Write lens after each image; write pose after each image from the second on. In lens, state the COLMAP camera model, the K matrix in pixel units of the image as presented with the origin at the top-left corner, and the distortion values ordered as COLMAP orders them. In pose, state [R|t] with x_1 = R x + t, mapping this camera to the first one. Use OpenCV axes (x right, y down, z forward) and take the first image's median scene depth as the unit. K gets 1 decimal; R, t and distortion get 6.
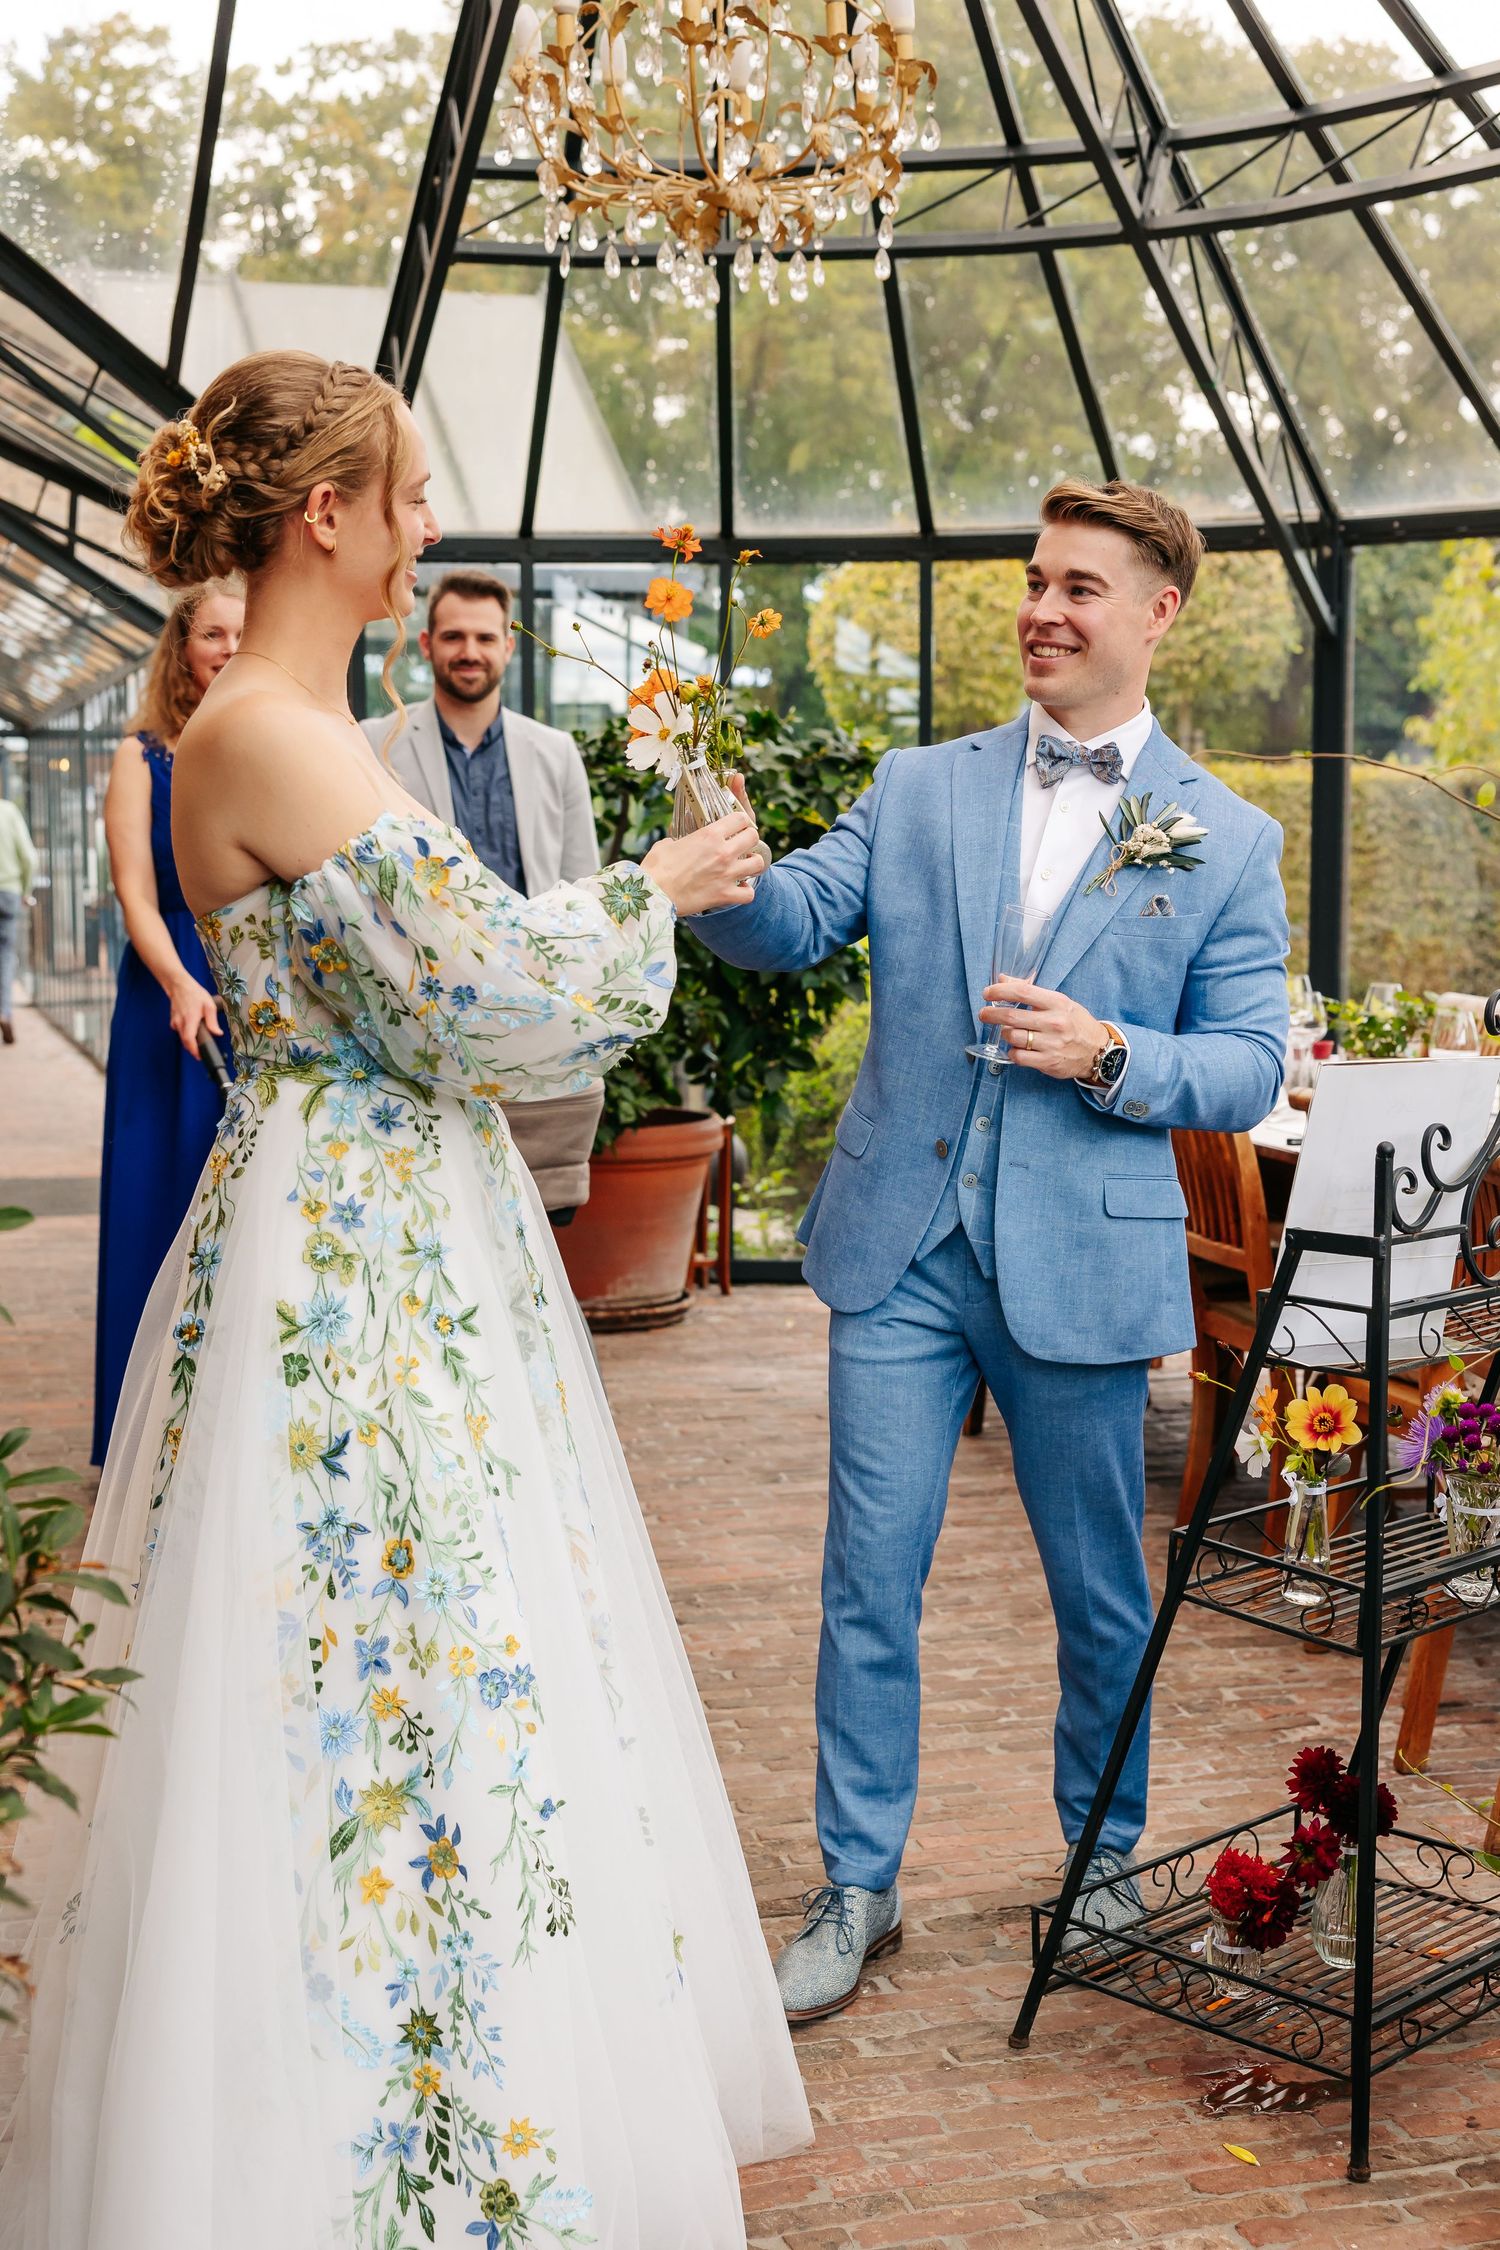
lens RADIAL K [[2894.1, 0, 727.4], [0, 2894.1, 1126.6], [0, 0, 1]] dist [0.023129, 0.000000]
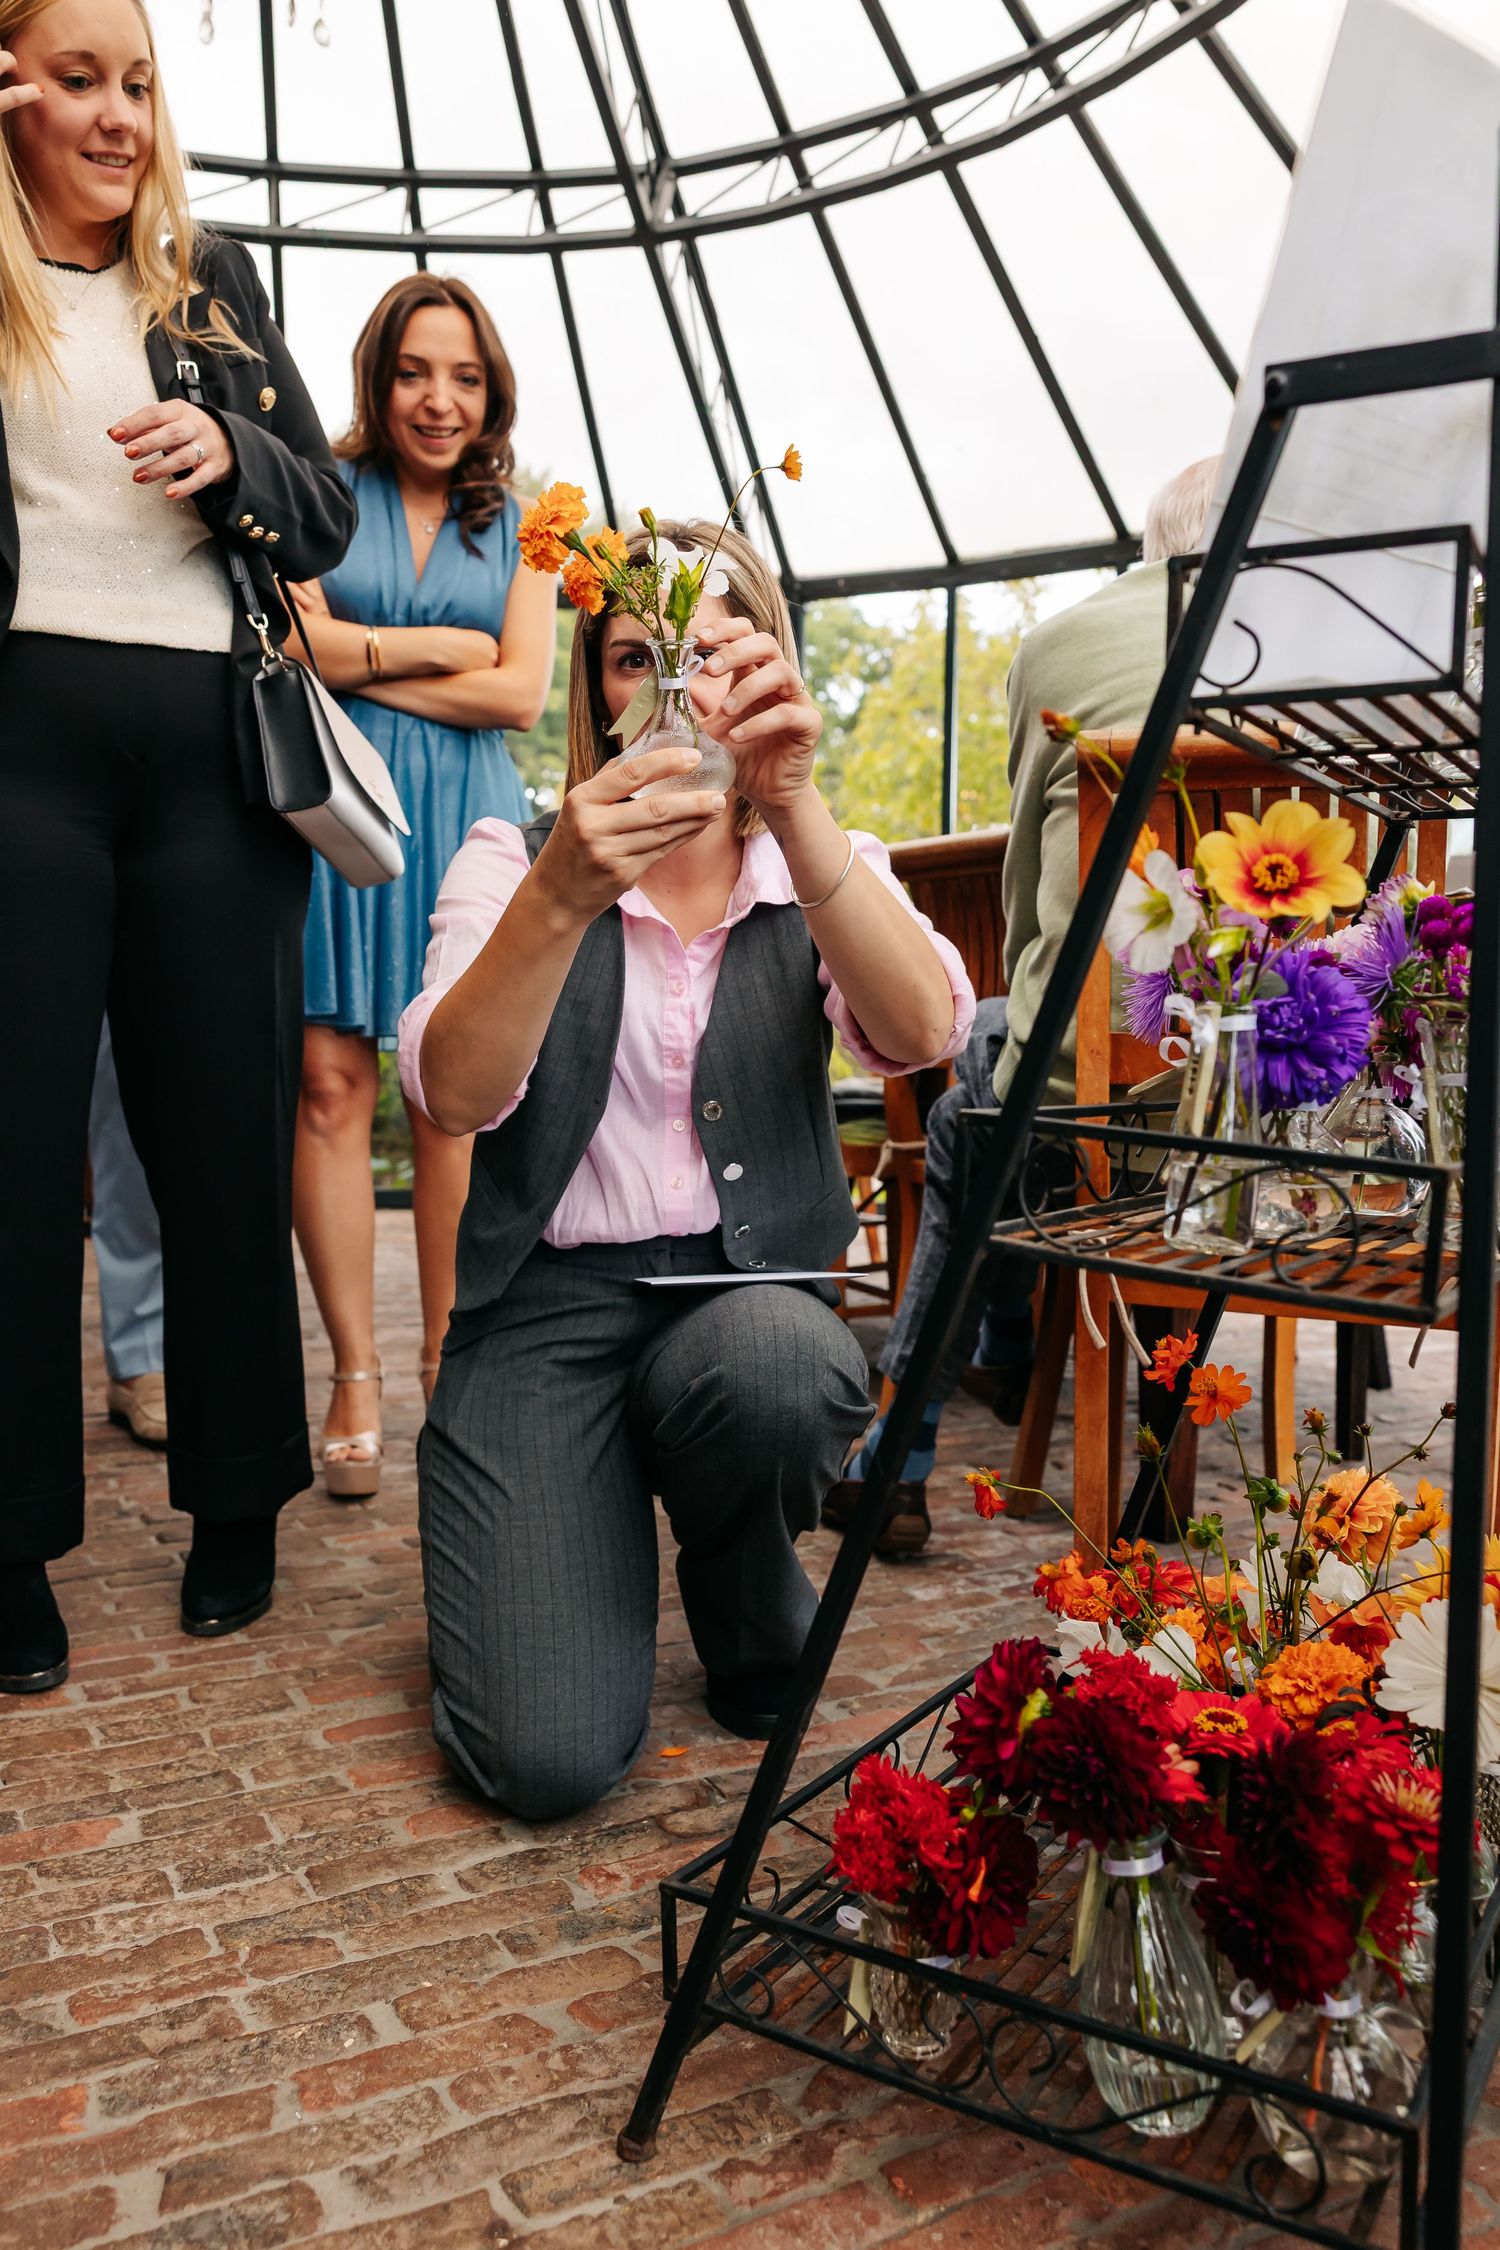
lens RADIAL K [[1759.6, 0, 759.8], [0, 1759.6, 1138.6], [0, 0, 1]] dist [0.004997, -0.000177]
pose [[0.972498, -0.000798, 0.232909, 0.023828], [0.010039, 0.999208, -0.038493, 0.072620], [-0.232694, 0.039772, 0.971736, 0.337957]]
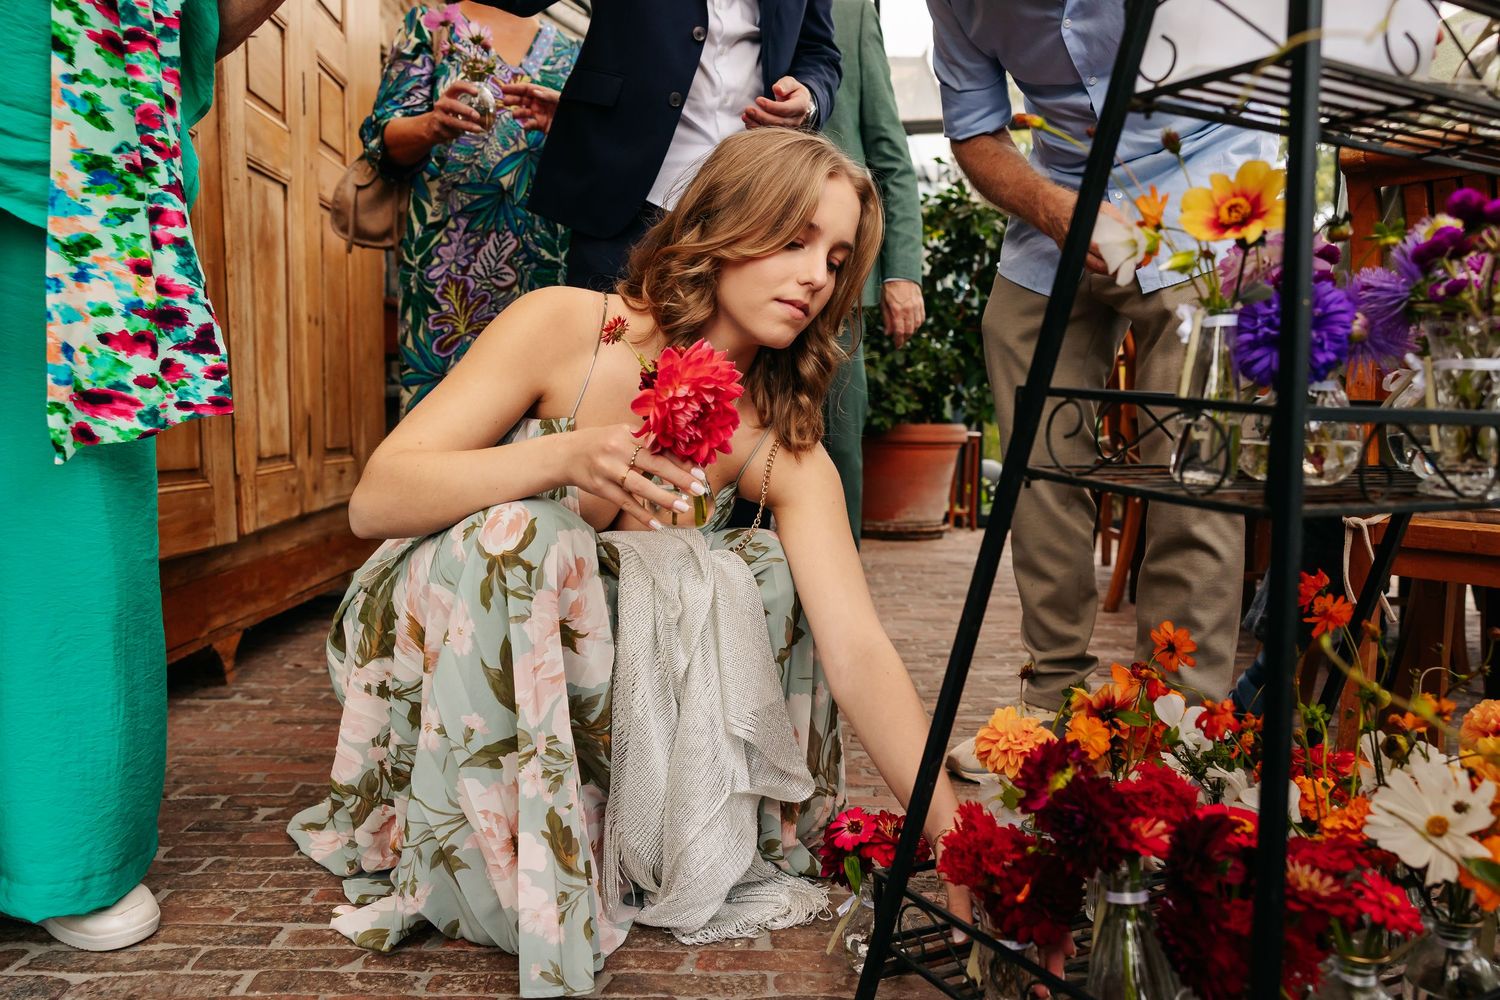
lens RADIAL K [[1173.1, 0, 755.2], [0, 1173.1, 498.6], [0, 0, 1]] dist [0.004997, -0.000177]
pose [[0.963503, 0.023937, -0.266623, 0.079202], [-0.034190, 0.998841, -0.033882, 0.084828], [0.265503, 0.041761, 0.963205, 0.323965]]
